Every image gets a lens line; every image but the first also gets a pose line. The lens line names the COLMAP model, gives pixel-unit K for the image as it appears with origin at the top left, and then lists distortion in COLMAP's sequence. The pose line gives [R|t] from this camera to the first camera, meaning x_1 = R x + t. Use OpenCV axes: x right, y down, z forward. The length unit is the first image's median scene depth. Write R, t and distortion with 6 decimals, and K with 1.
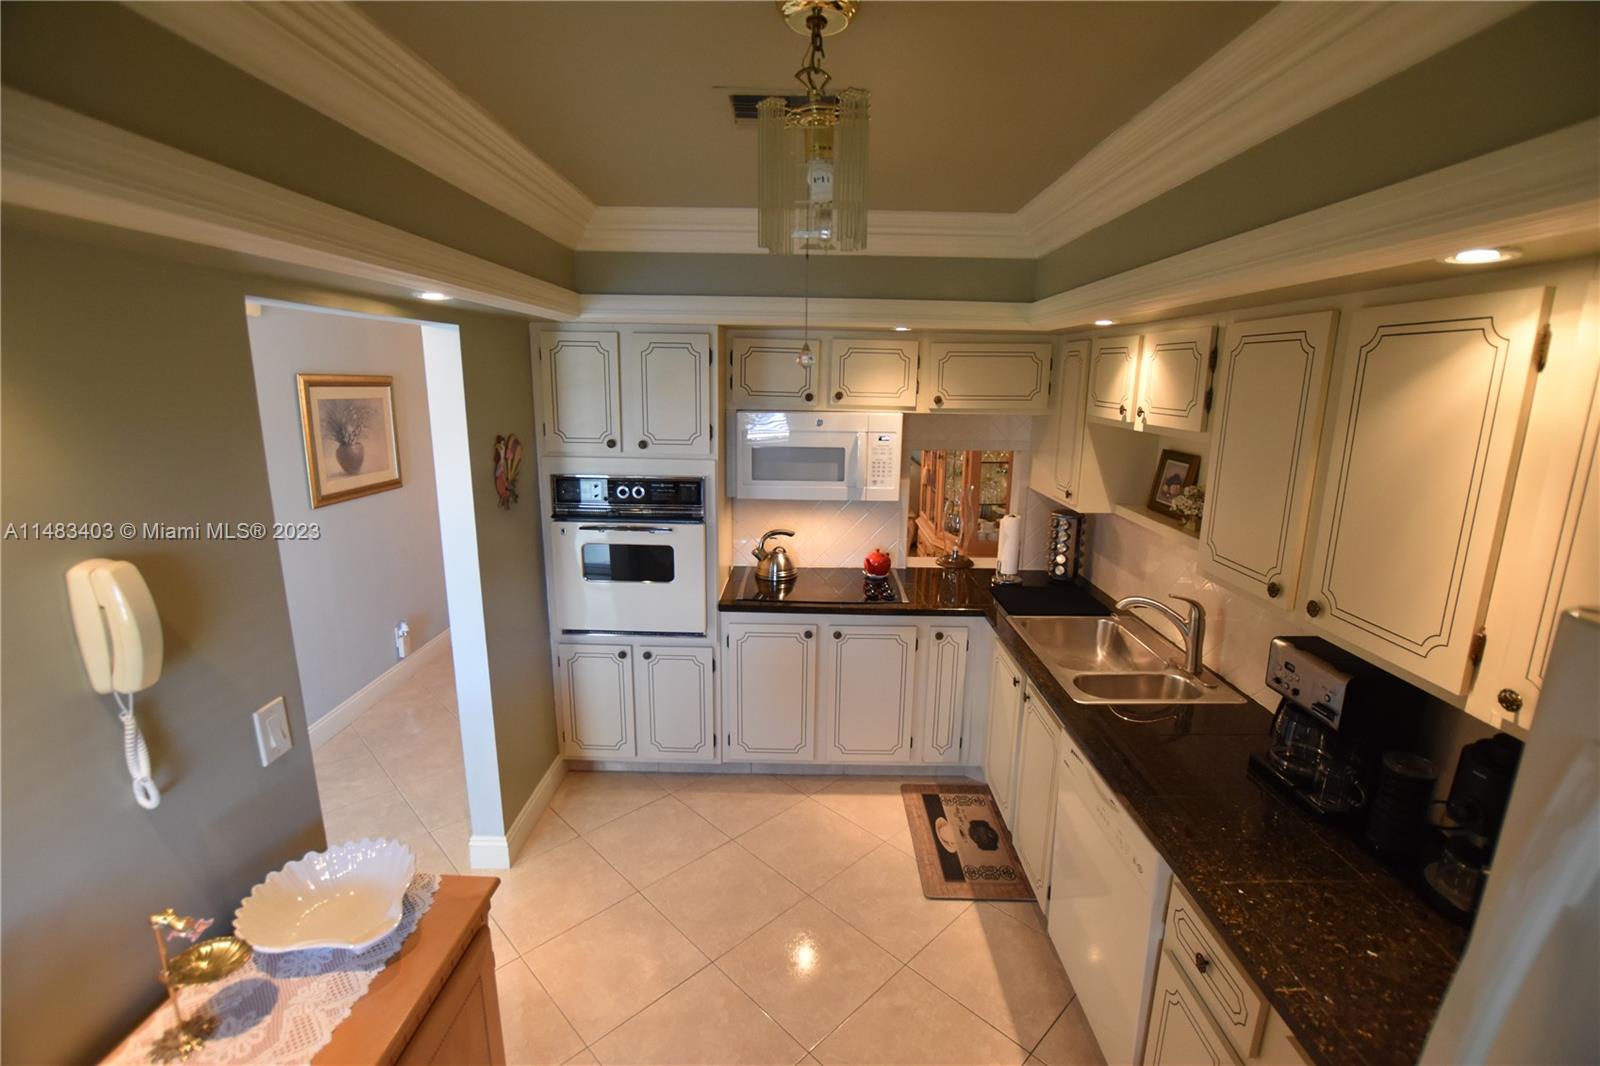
lens RADIAL K [[704.9, 0, 805.1], [0, 704.9, 531.6], [0, 0, 1]] dist [-0.035961, 0.005771]
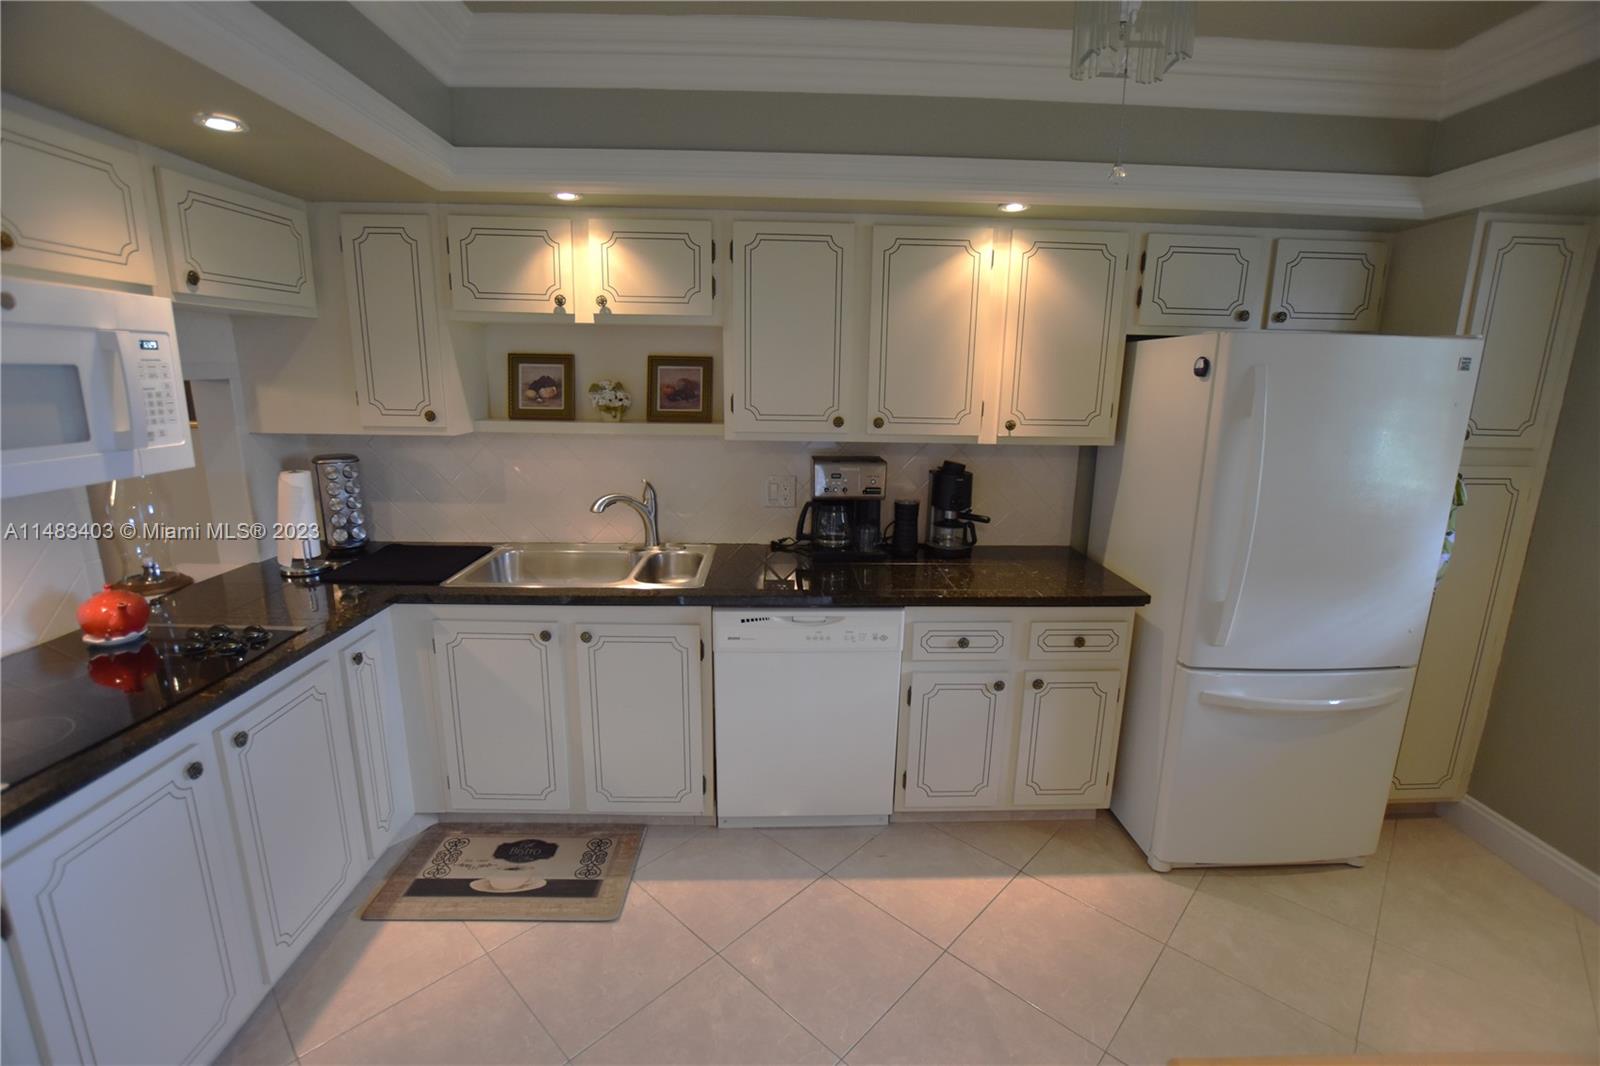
lens RADIAL K [[704.9, 0, 805.1], [0, 704.9, 531.6], [0, 0, 1]] dist [-0.035961, 0.005771]
pose [[-0.034377, -0.230893, 0.972372, -0.451317], [0.198210, 0.952045, 0.233074, -0.030191], [-0.979557, 0.200746, 0.013036, 0.631931]]
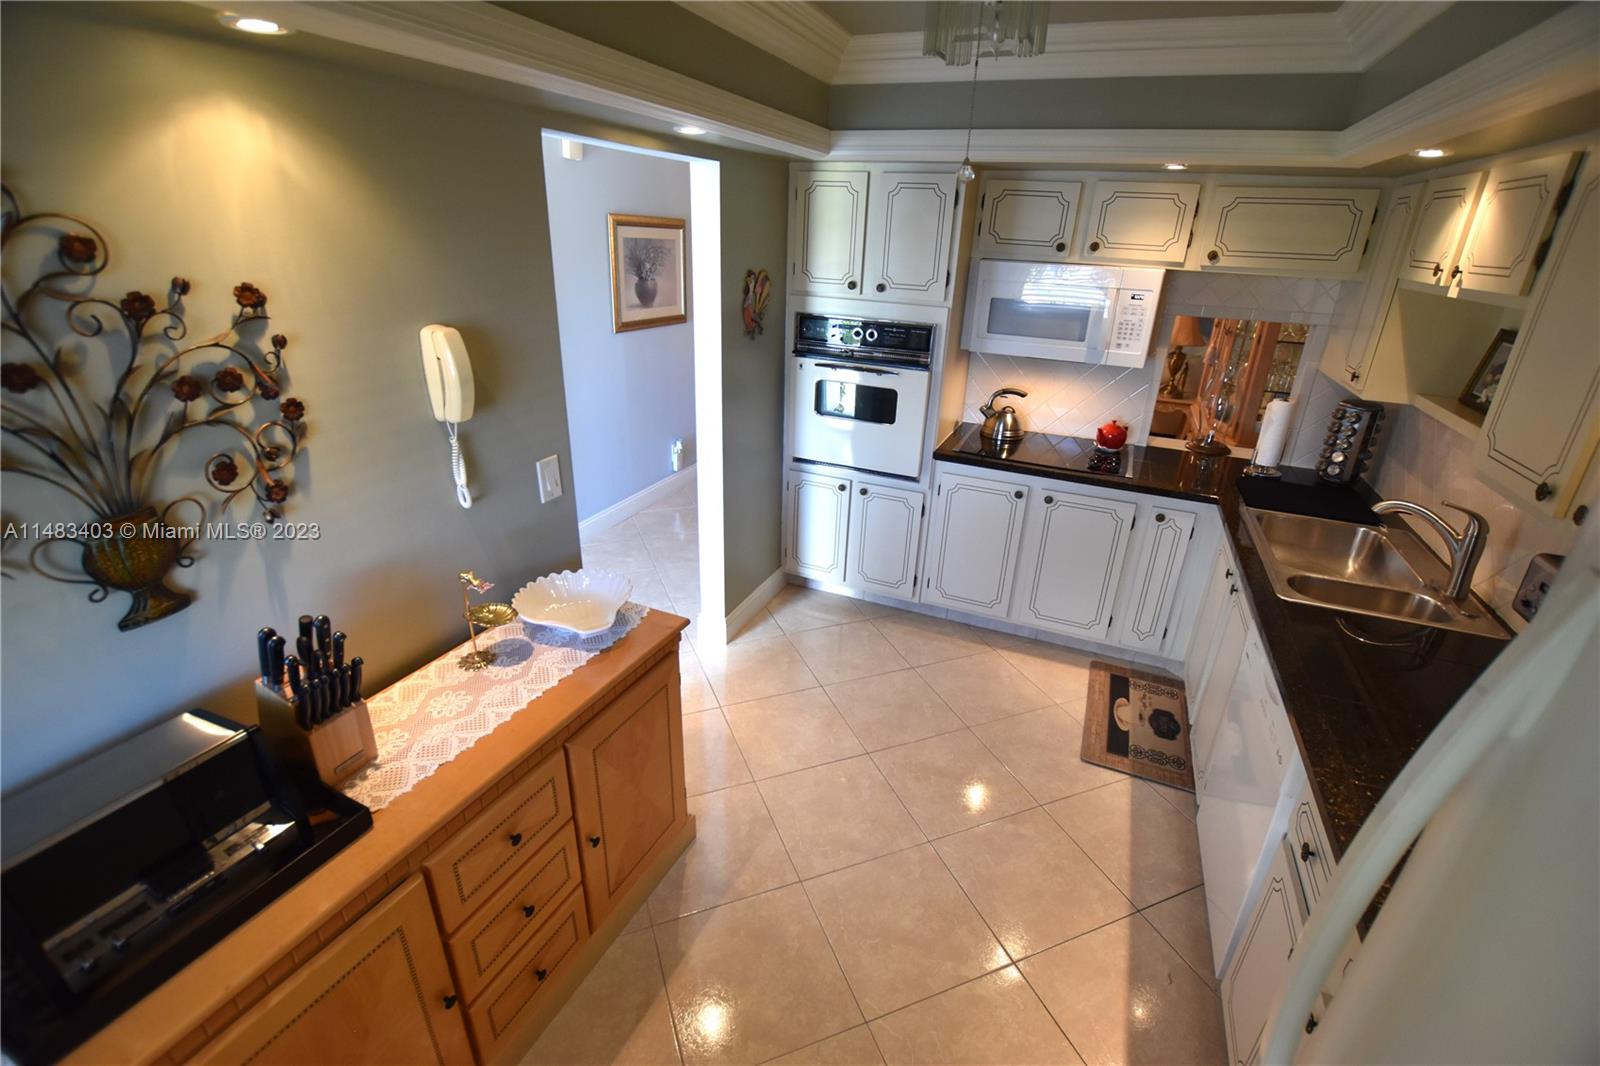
lens RADIAL K [[704.9, 0, 805.1], [0, 704.9, 531.6], [0, 0, 1]] dist [-0.035961, 0.005771]
pose [[0.919695, 0.169734, -0.354049, 0.096941], [-0.104528, 0.975035, 0.195912, 0.036730], [0.378463, -0.143171, 0.914477, -0.038073]]
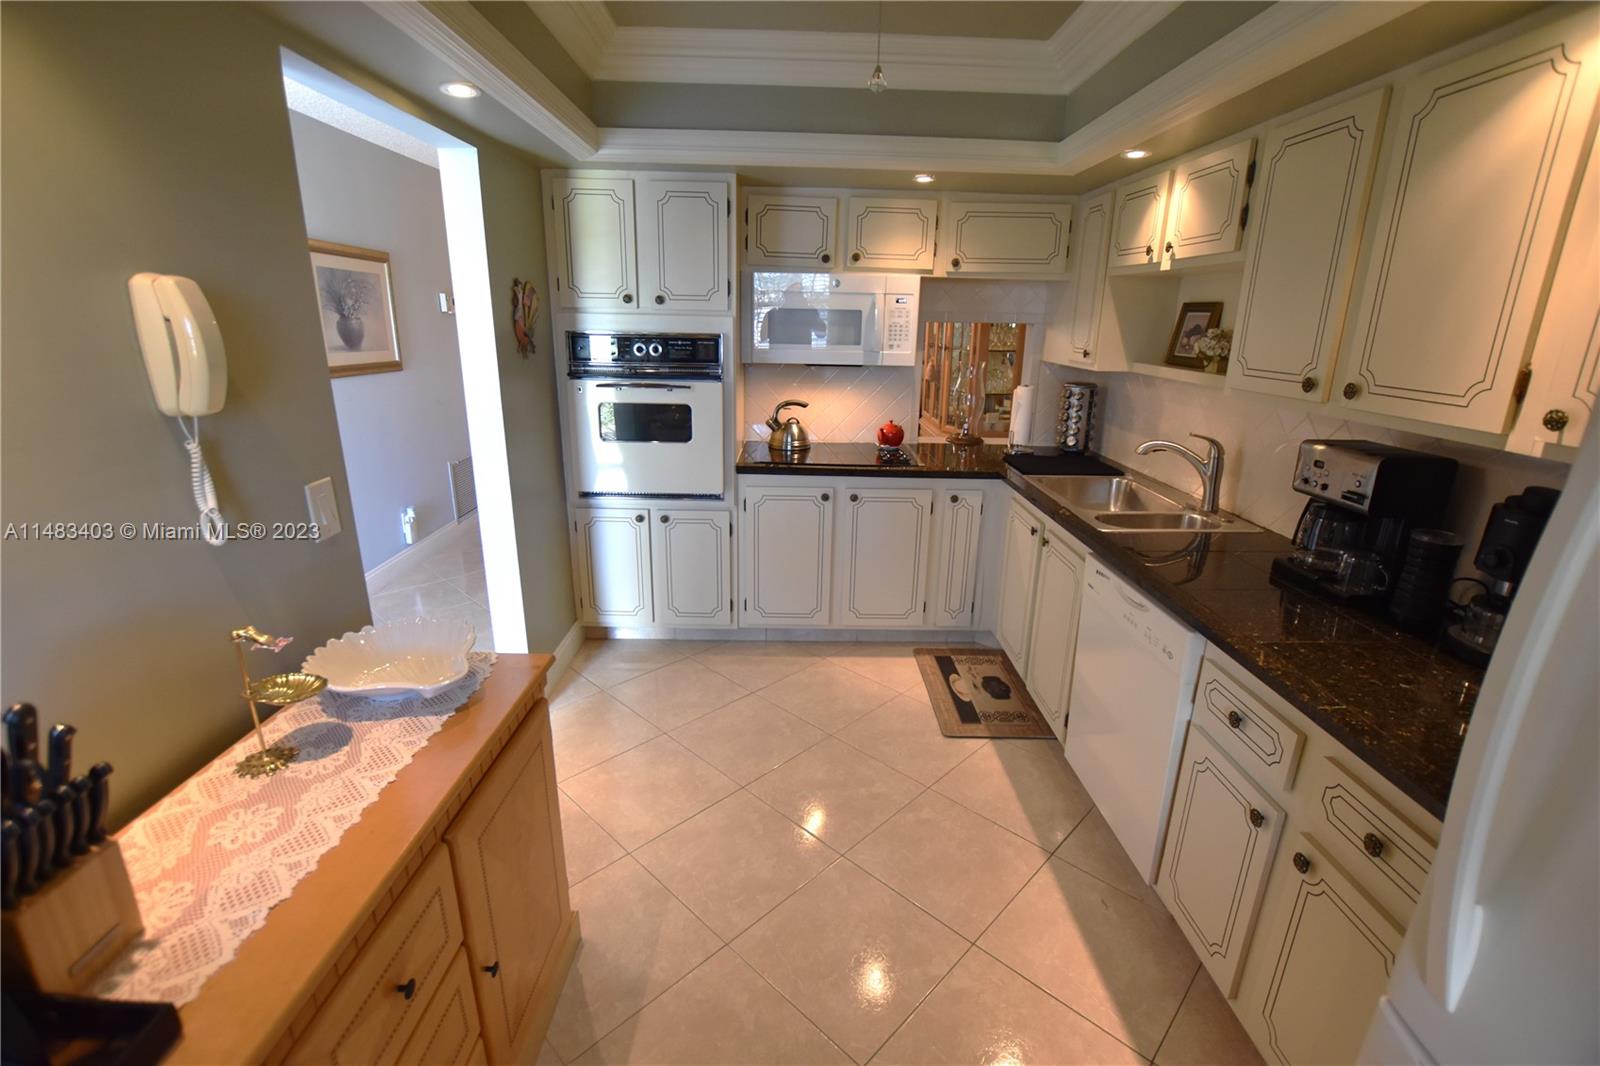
lens RADIAL K [[704.9, 0, 805.1], [0, 704.9, 531.6], [0, 0, 1]] dist [-0.035961, 0.005771]
pose [[0.999769, -0.001526, 0.021455, -0.050605], [-0.000202, 0.996773, 0.080276, 0.125905], [-0.021509, -0.080262, 0.996542, -0.008907]]
